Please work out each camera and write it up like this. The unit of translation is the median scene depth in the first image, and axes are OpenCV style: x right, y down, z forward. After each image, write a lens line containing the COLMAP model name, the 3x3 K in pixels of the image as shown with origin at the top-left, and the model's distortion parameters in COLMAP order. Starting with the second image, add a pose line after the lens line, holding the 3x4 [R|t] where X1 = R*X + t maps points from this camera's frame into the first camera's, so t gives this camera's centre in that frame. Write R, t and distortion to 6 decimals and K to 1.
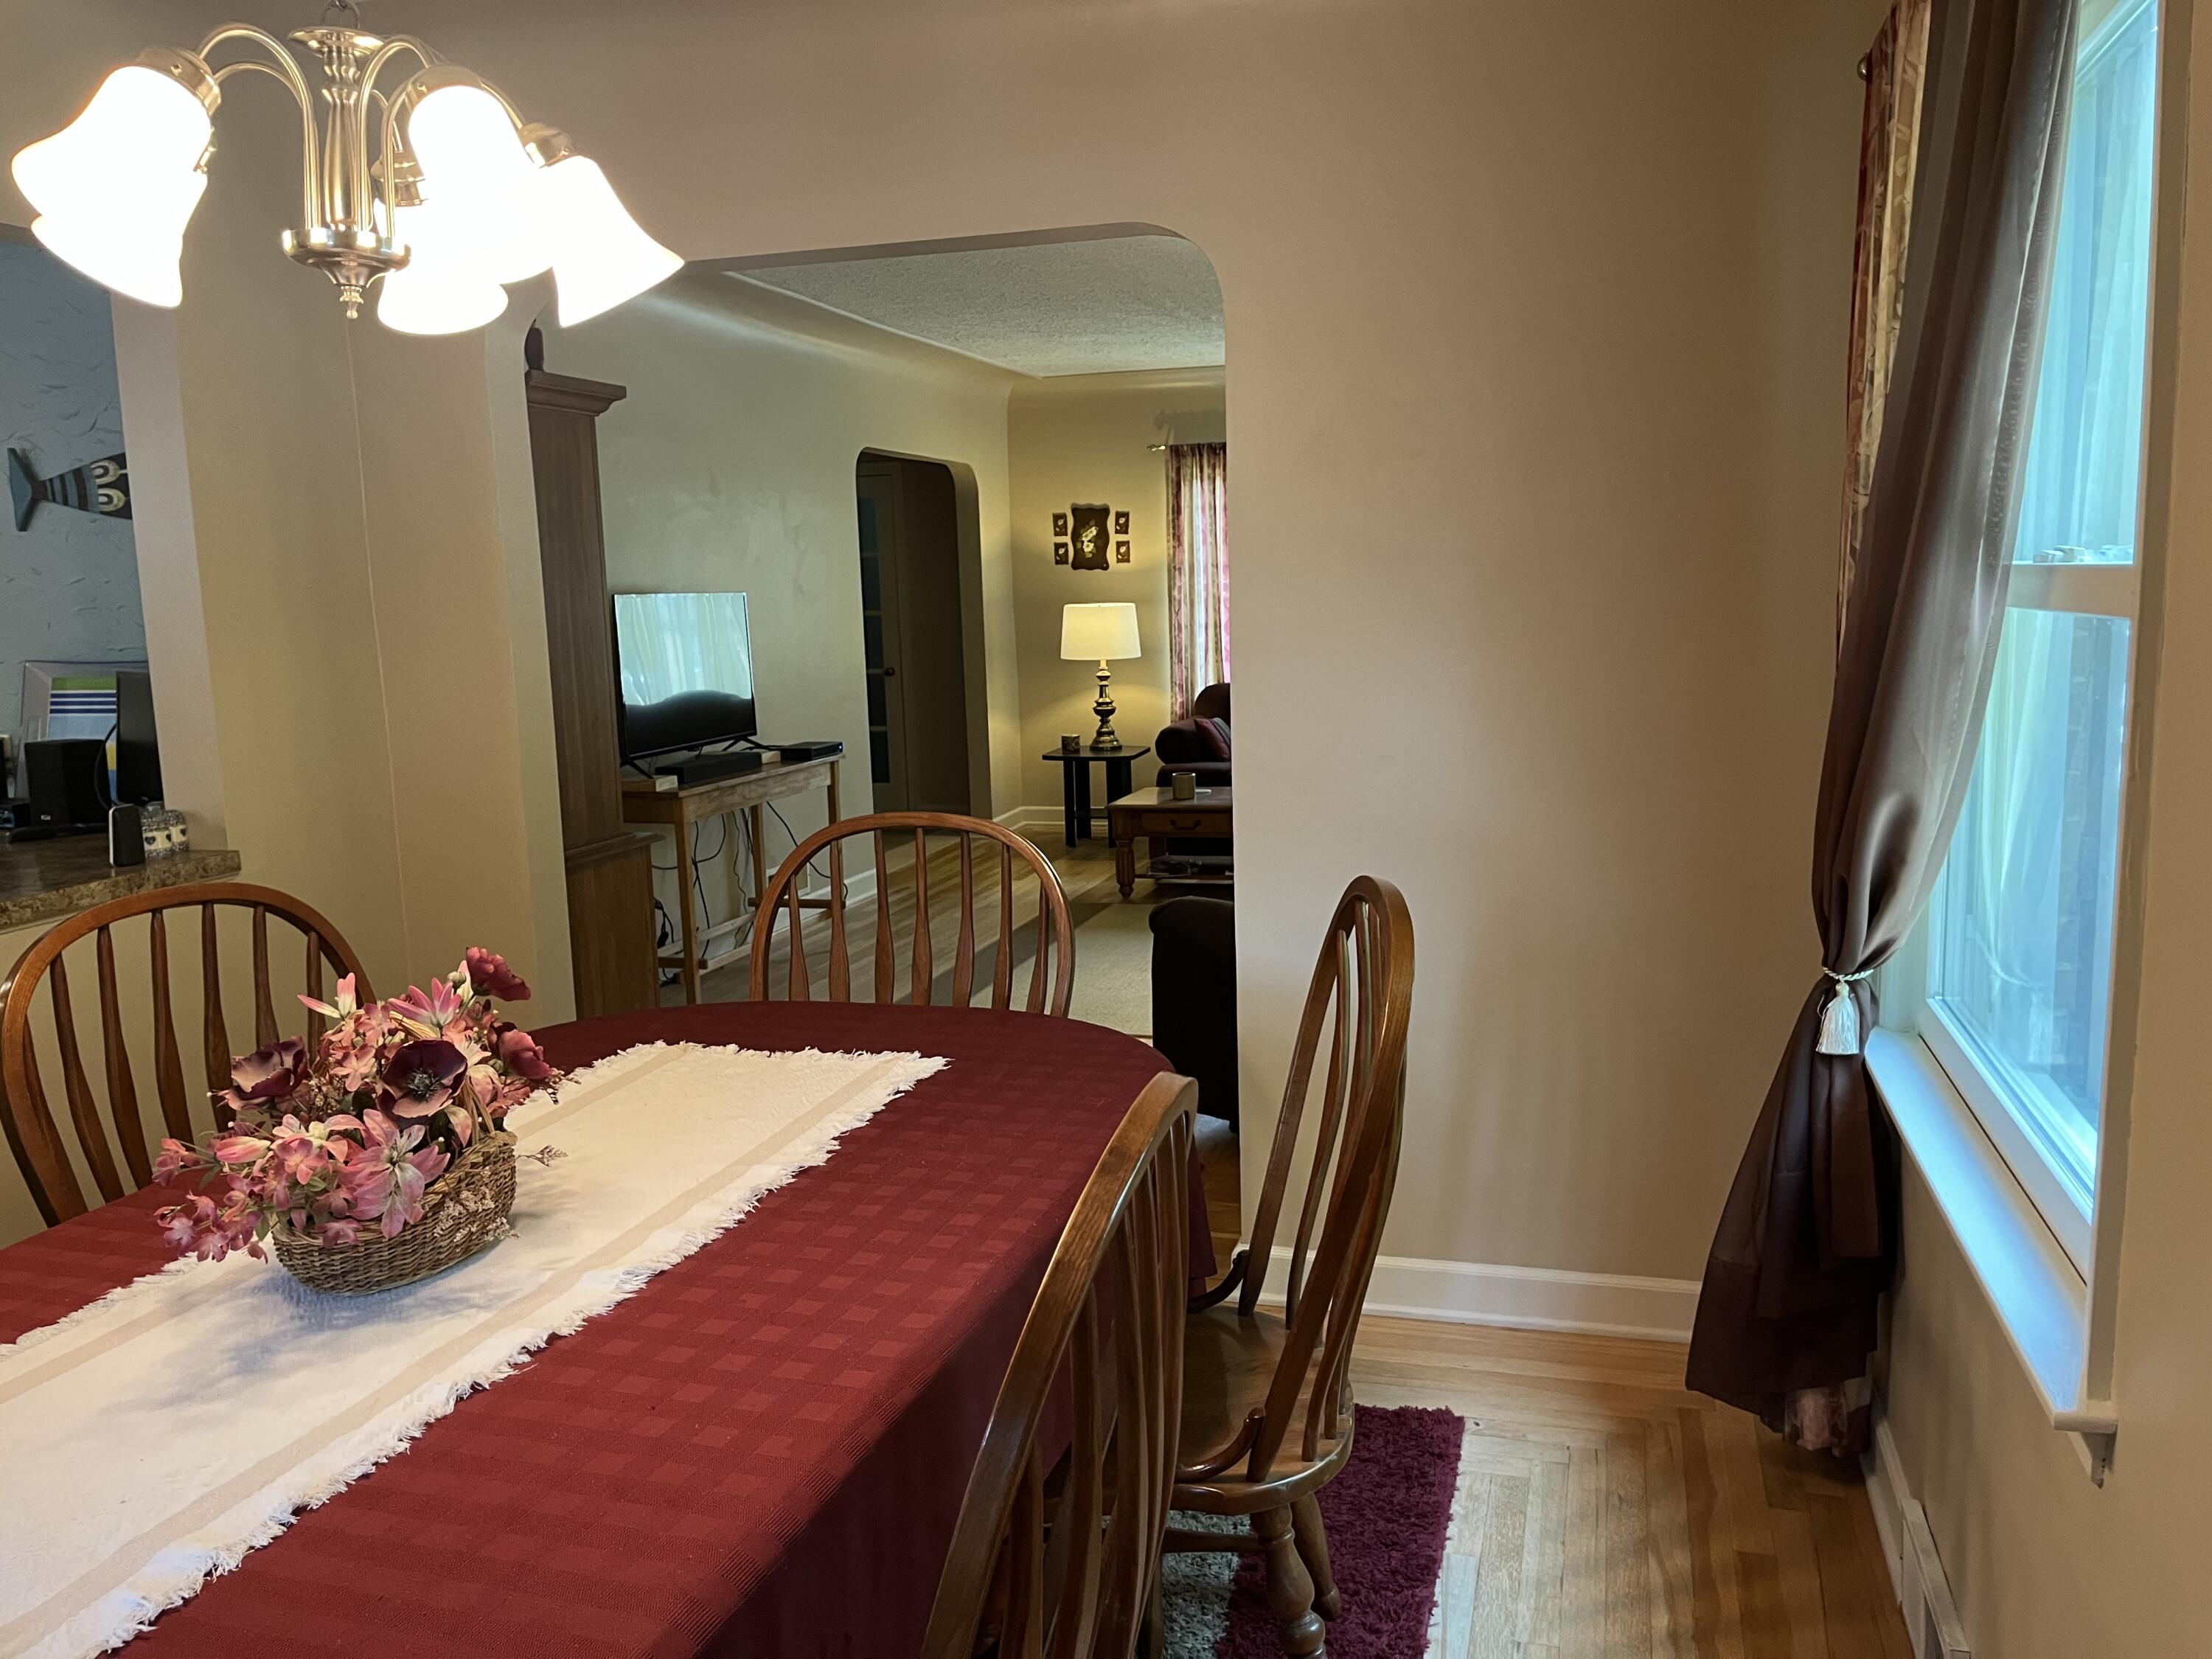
lens RADIAL K [[1683.7, 0, 1125.5], [0, 1683.7, 836.1], [0, 0, 1]] dist [0.063908, -0.067843]
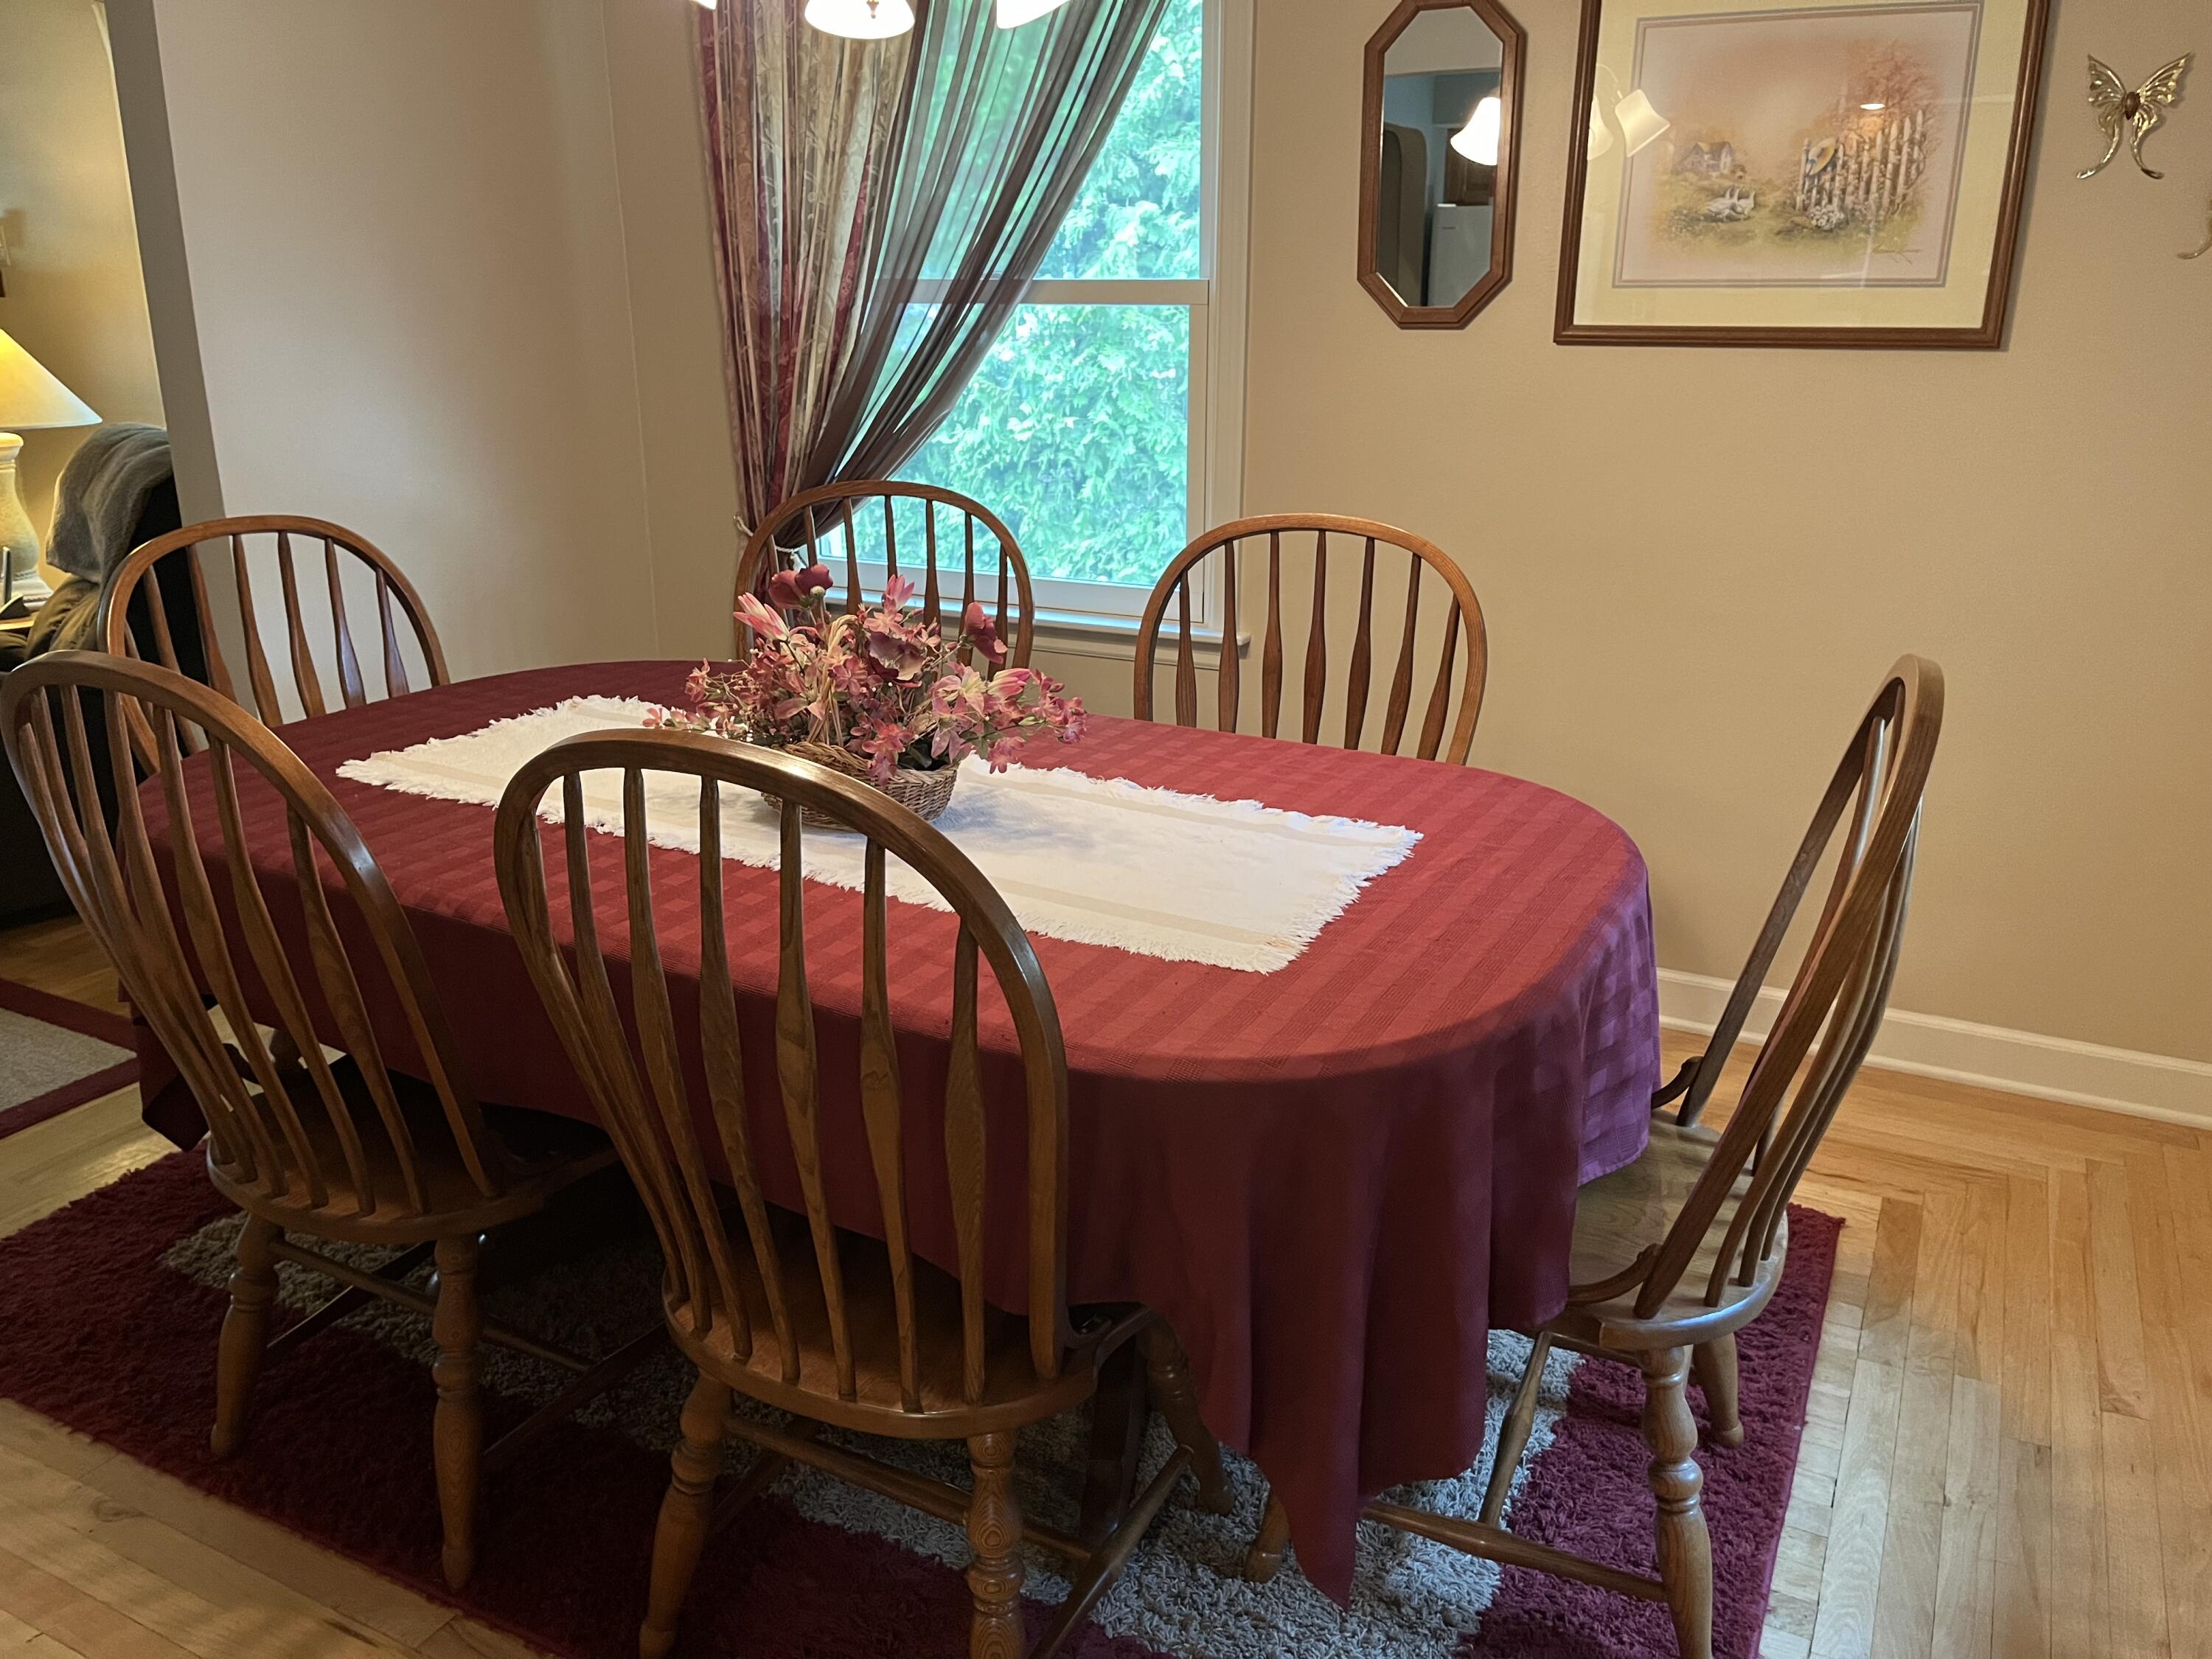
lens RADIAL K [[1683.7, 0, 1104.4], [0, 1683.7, 823.8], [0, 0, 1]] dist [0.063908, -0.067843]
pose [[0.200707, -0.272610, 0.940957, -1.804491], [0.136819, 0.958889, 0.248621, -0.033396], [-0.970050, 0.078841, 0.229754, 0.631223]]
